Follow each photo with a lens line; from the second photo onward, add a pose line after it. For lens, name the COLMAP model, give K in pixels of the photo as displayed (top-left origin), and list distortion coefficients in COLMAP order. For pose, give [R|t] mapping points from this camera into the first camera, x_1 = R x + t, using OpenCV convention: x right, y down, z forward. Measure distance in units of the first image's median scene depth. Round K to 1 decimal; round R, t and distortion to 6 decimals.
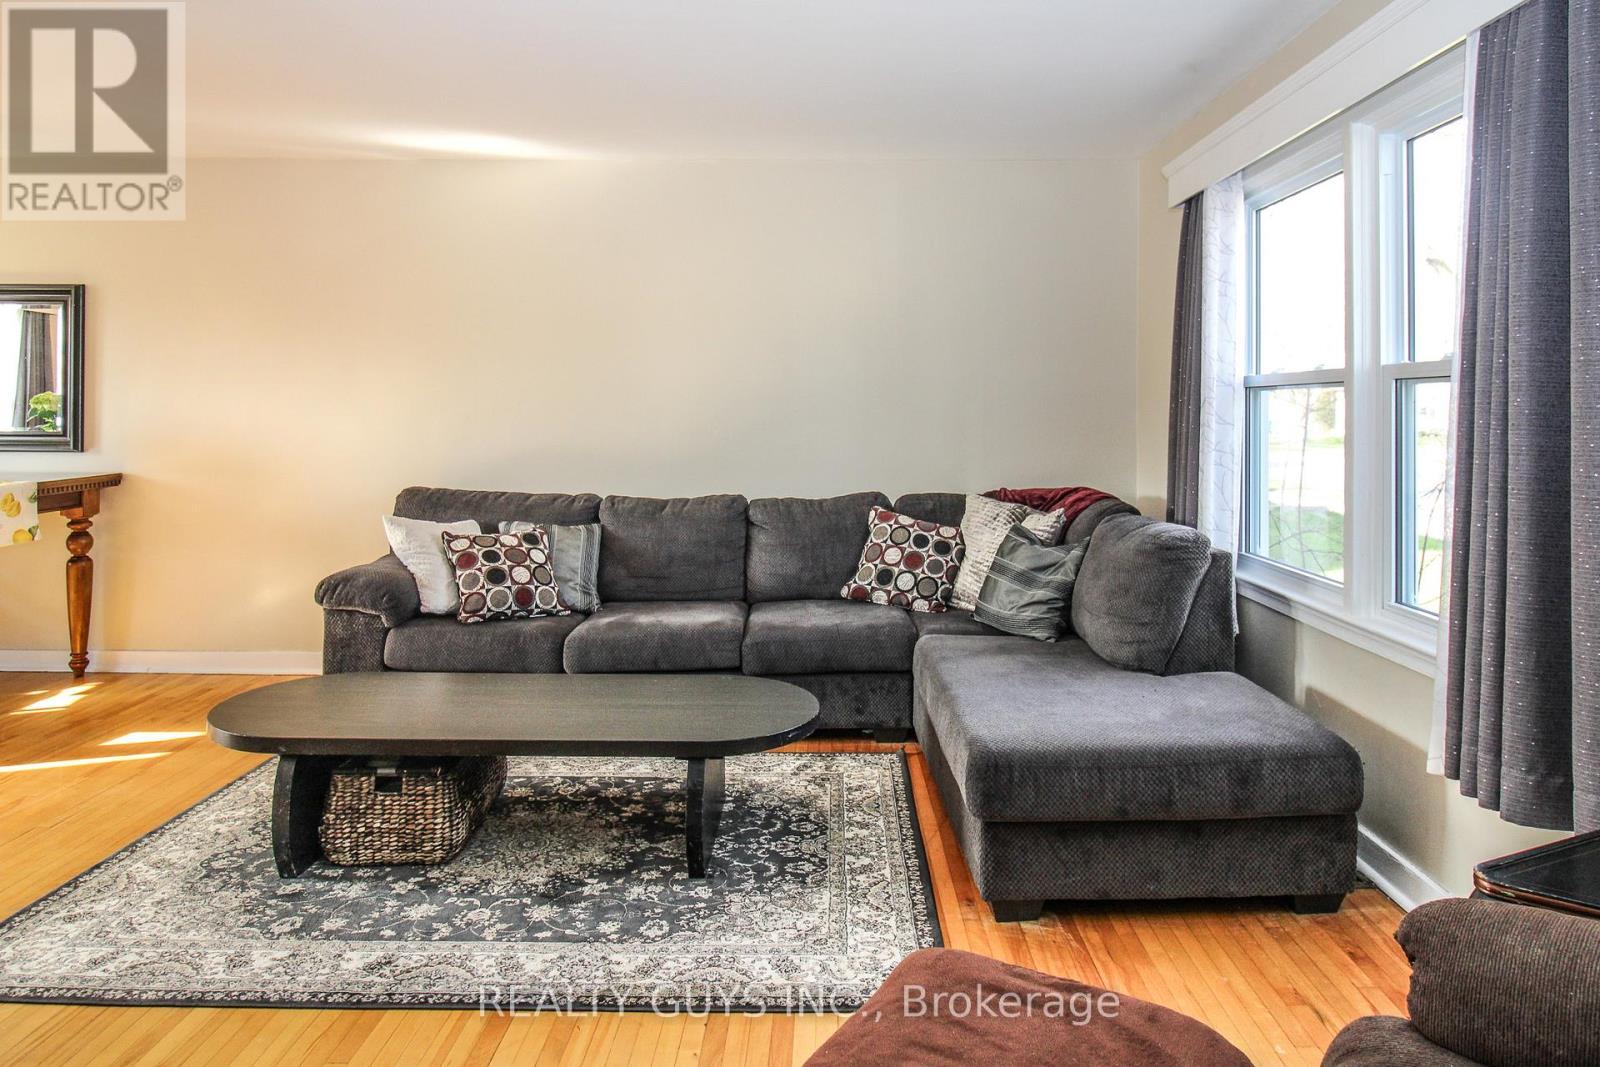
lens RADIAL K [[977.5, 0, 815.9], [0, 977.5, 404.6], [0, 0, 1]] dist [-0.000951, -0.004434]
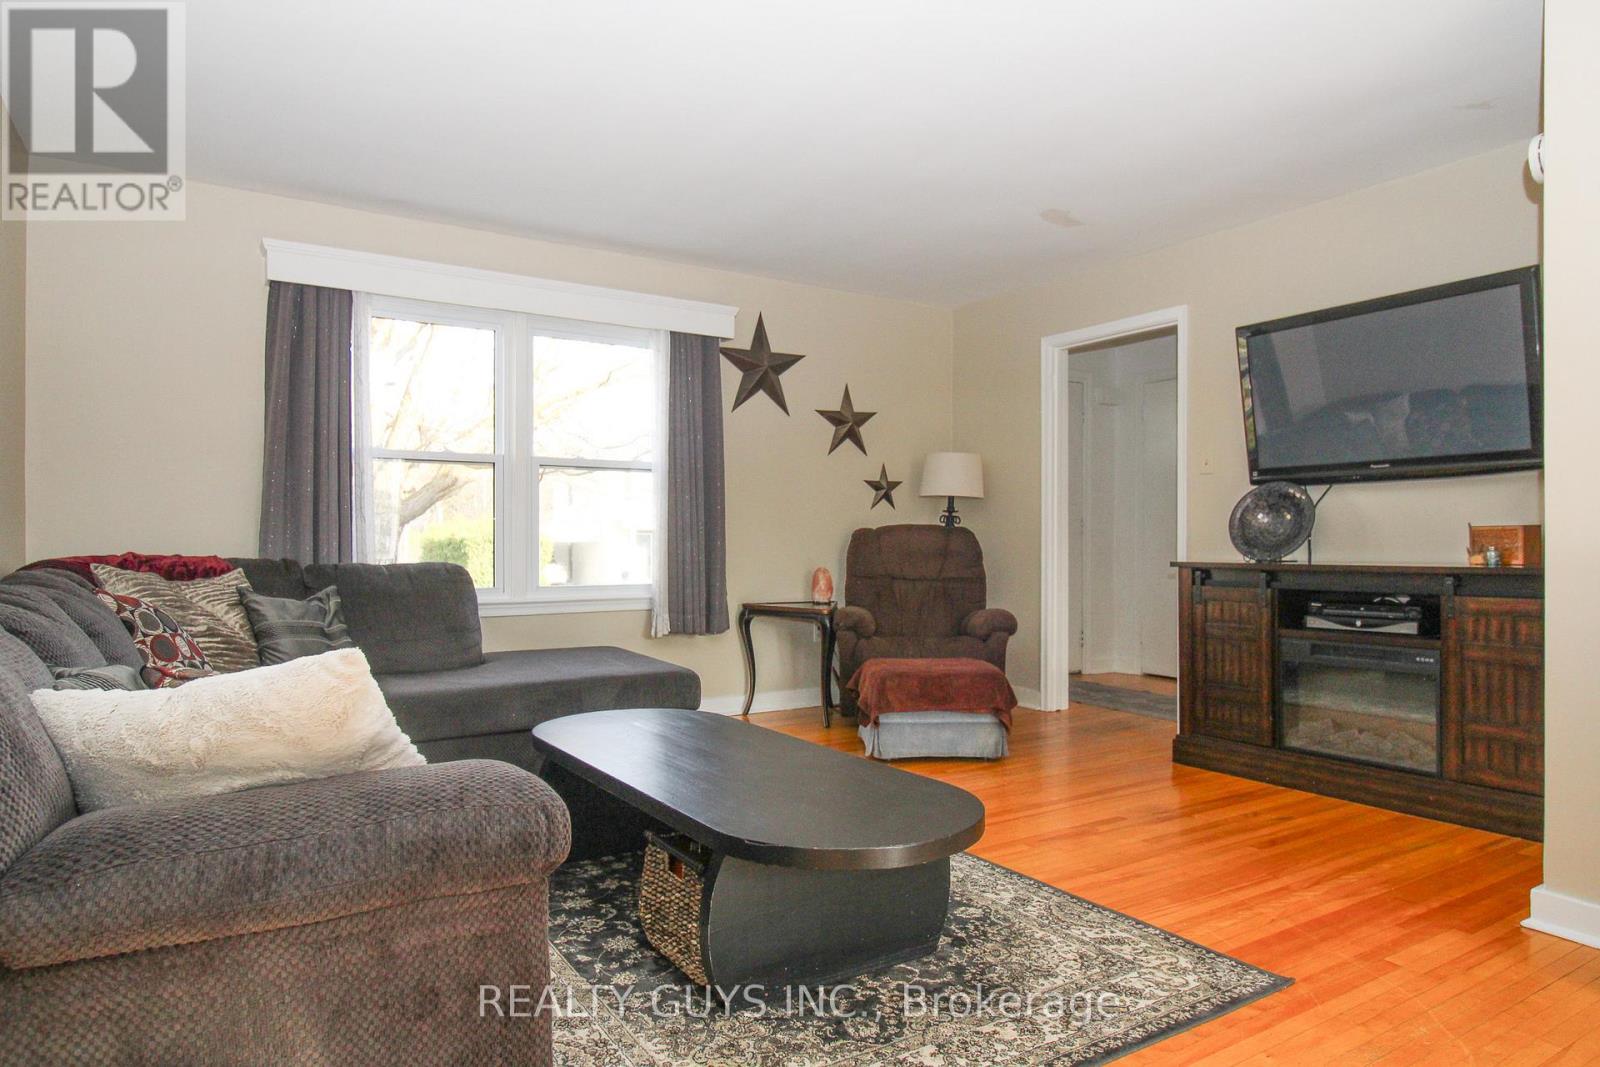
lens RADIAL K [[959.9, 0, 800.0], [0, 959.9, 533.5], [0, 0, 1]] dist [0.003009, -0.010273]
pose [[-0.531219, -0.001378, 0.847233, -0.987111], [-0.010436, 0.999933, -0.004917, 0.087784], [-0.847170, -0.011454, -0.531198, 1.269263]]
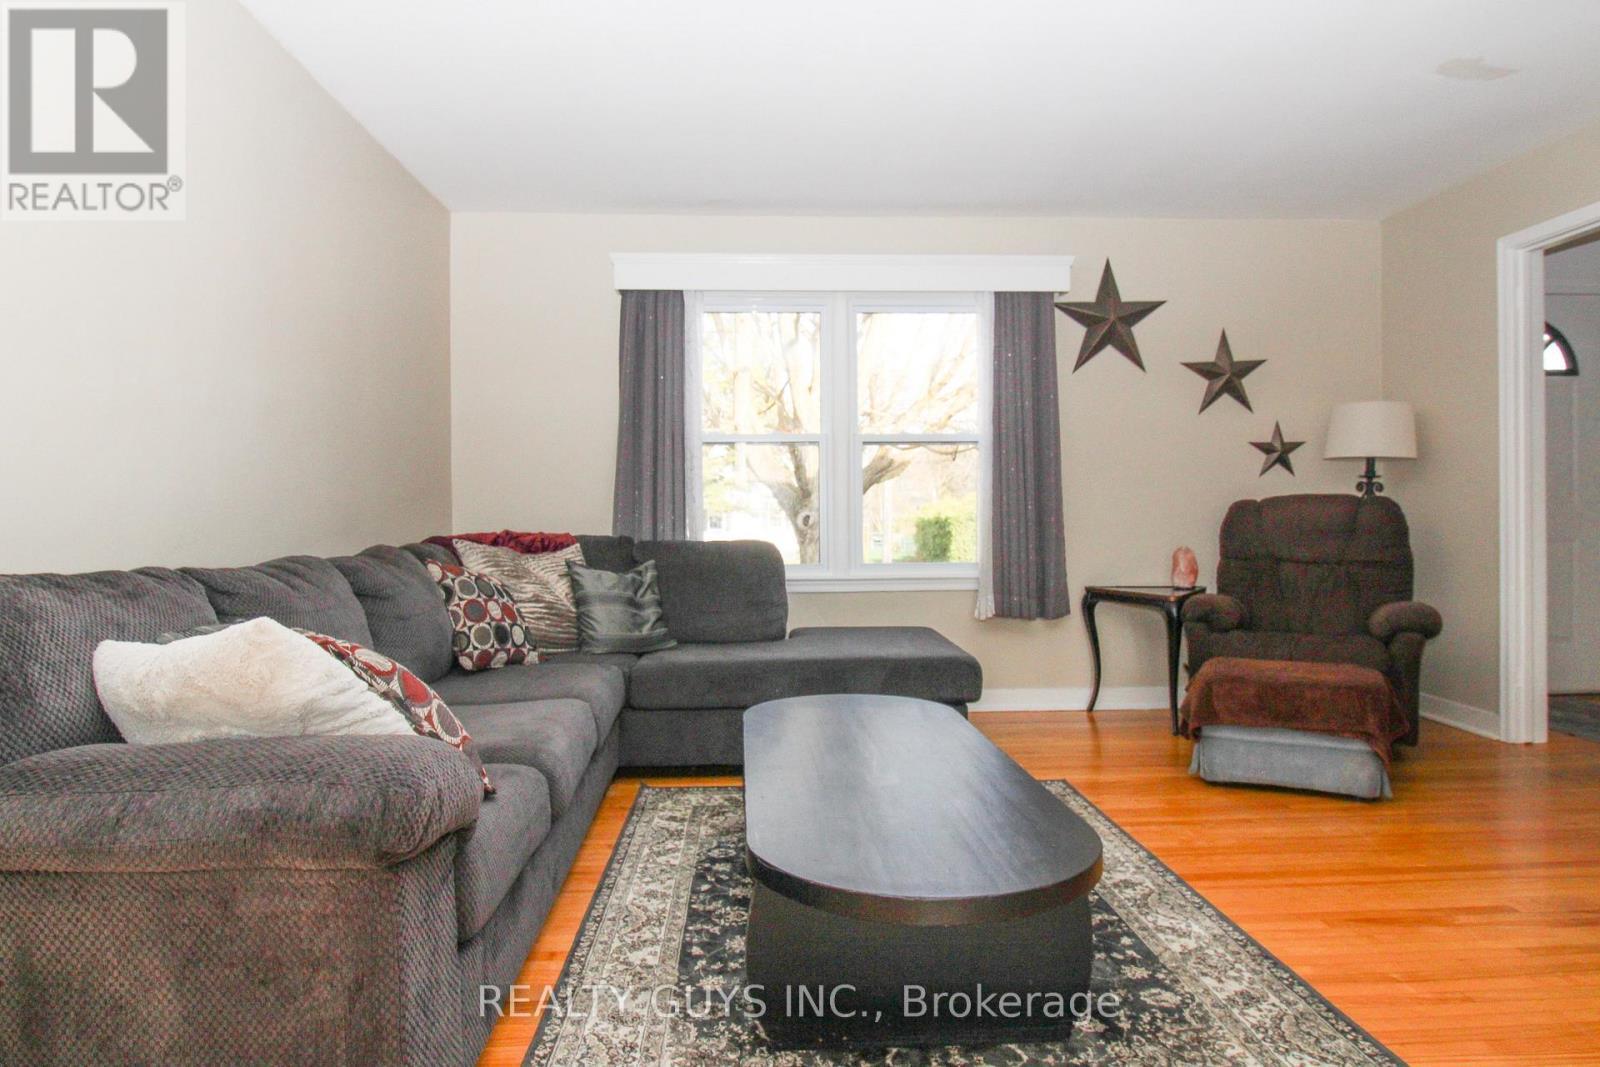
lens RADIAL K [[952.0, 0, 806.0], [0, 952.0, 517.7], [0, 0, 1]] dist [0.000638, -0.008659]
pose [[-0.047712, -0.003829, 0.998854, -0.978161], [-0.000223, 0.999993, 0.003823, 0.089858], [-0.998861, -0.000041, -0.047713, 0.982308]]
